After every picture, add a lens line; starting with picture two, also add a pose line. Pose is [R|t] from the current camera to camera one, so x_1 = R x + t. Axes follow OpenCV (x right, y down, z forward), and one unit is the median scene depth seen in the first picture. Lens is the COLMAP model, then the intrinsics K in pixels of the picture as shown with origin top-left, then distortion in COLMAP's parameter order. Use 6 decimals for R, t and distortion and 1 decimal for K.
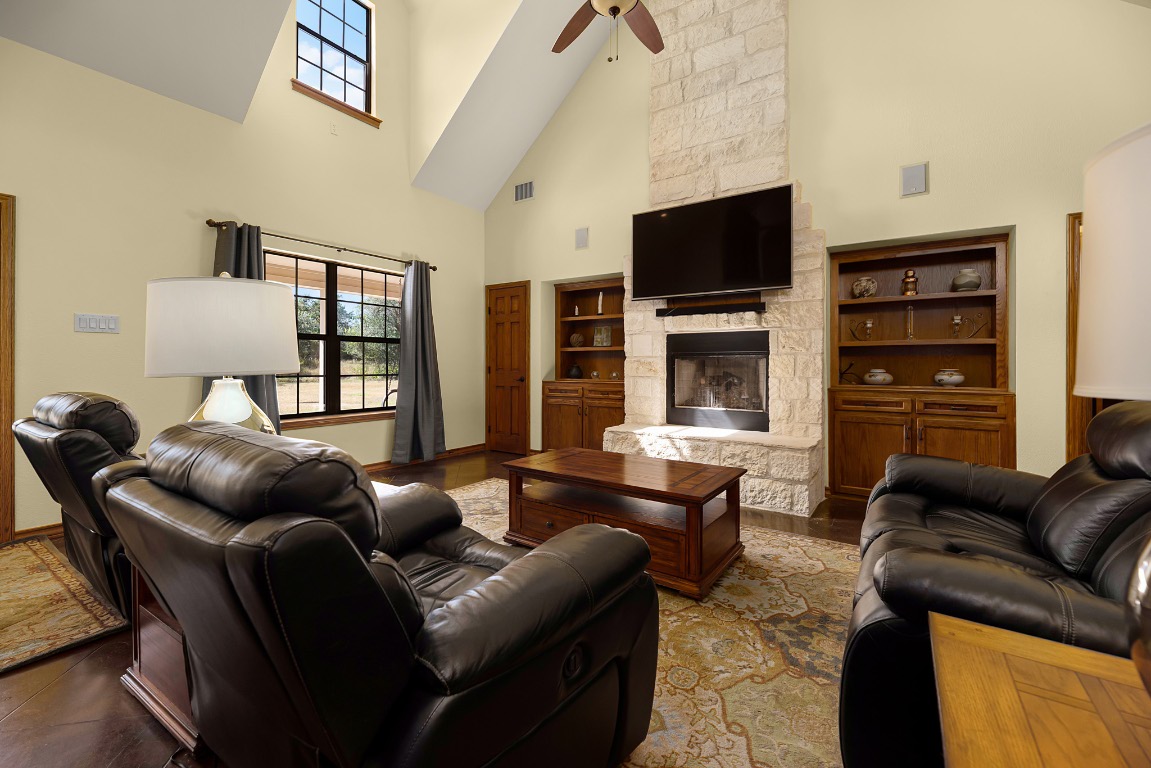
lens RADIAL K [[477.0, 0, 575.5], [0, 477.0, 384.0], [0, 0, 1]] dist [-0.011646, 0.000112]
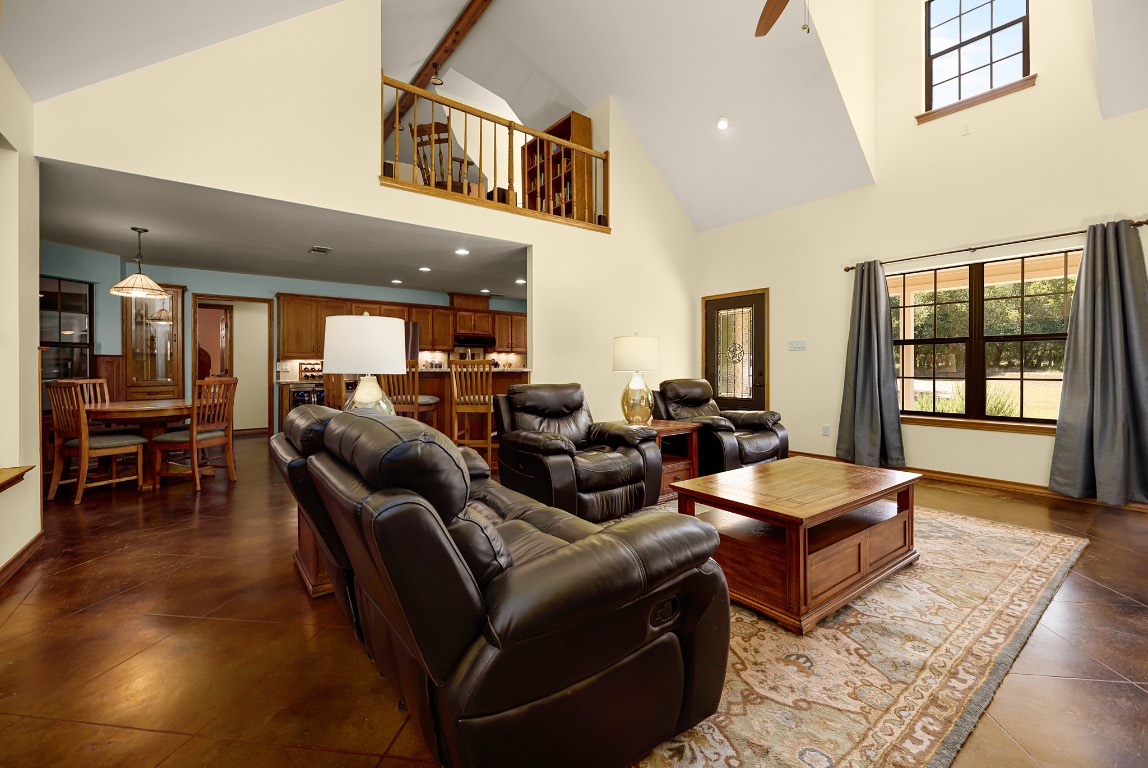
lens RADIAL K [[475.8, 0, 573.2], [0, 475.8, 361.9], [0, 0, 1]] dist [0.000615, 0.000486]
pose [[-0.328270, -0.015619, -0.944455, 0.702661], [-0.035013, 0.999377, -0.004358, -0.018465], [0.943935, 0.031638, -0.328612, 0.564021]]
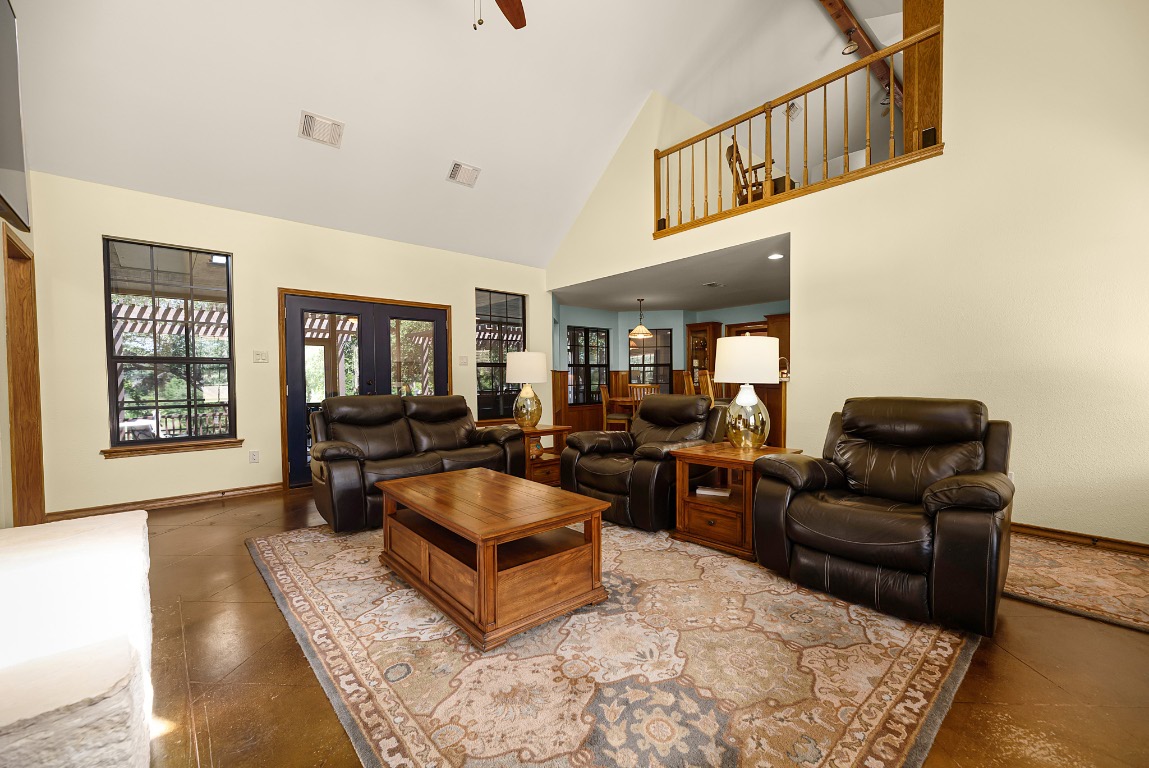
lens RADIAL K [[464.2, 0, 574.5], [0, 464.2, 384.0], [0, 0, 1]] dist [-0.000516, 0.000004]
pose [[-0.966041, 0.001364, 0.258387, -0.195940], [0.014319, 0.998732, 0.048264, -0.045307], [-0.257993, 0.050325, -0.964835, 1.152479]]
